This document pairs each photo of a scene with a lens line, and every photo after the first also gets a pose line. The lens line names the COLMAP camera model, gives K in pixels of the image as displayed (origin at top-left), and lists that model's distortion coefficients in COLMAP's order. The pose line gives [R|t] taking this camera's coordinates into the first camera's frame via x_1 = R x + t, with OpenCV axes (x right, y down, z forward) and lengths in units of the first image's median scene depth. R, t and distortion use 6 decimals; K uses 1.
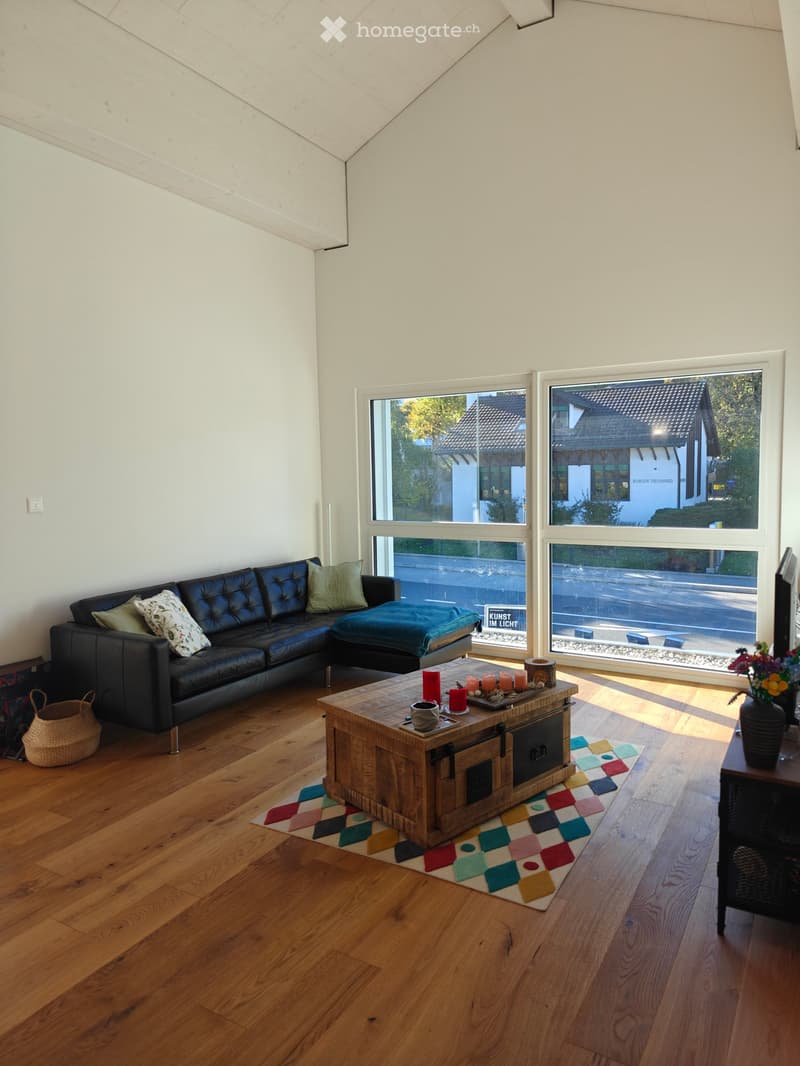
lens RADIAL K [[726.5, 0, 401.9], [0, 726.5, 527.2], [0, 0, 1]] dist [0.045681, -0.045487]
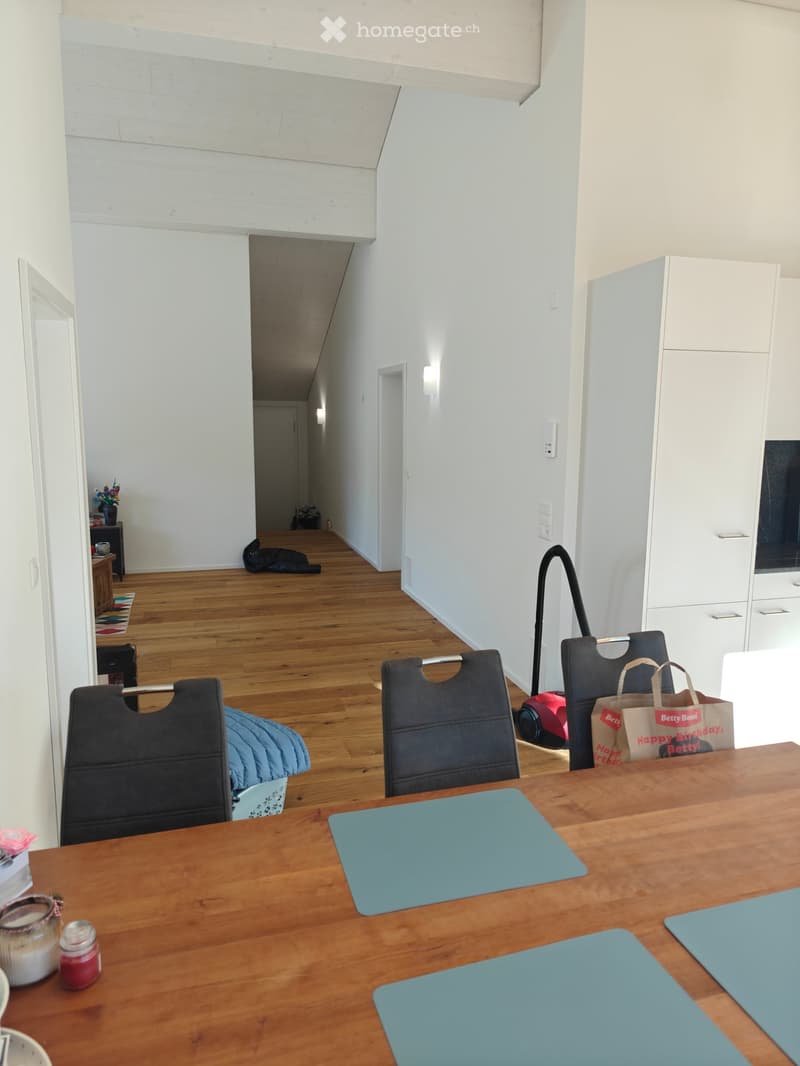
lens RADIAL K [[726.5, 0, 401.9], [0, 726.5, 527.2], [0, 0, 1]] dist [0.045681, -0.045487]
pose [[-0.729267, -0.079789, 0.679562, -2.013296], [0.070302, 0.979184, 0.190412, -0.143371], [-0.680608, 0.186636, -0.708477, 1.886455]]
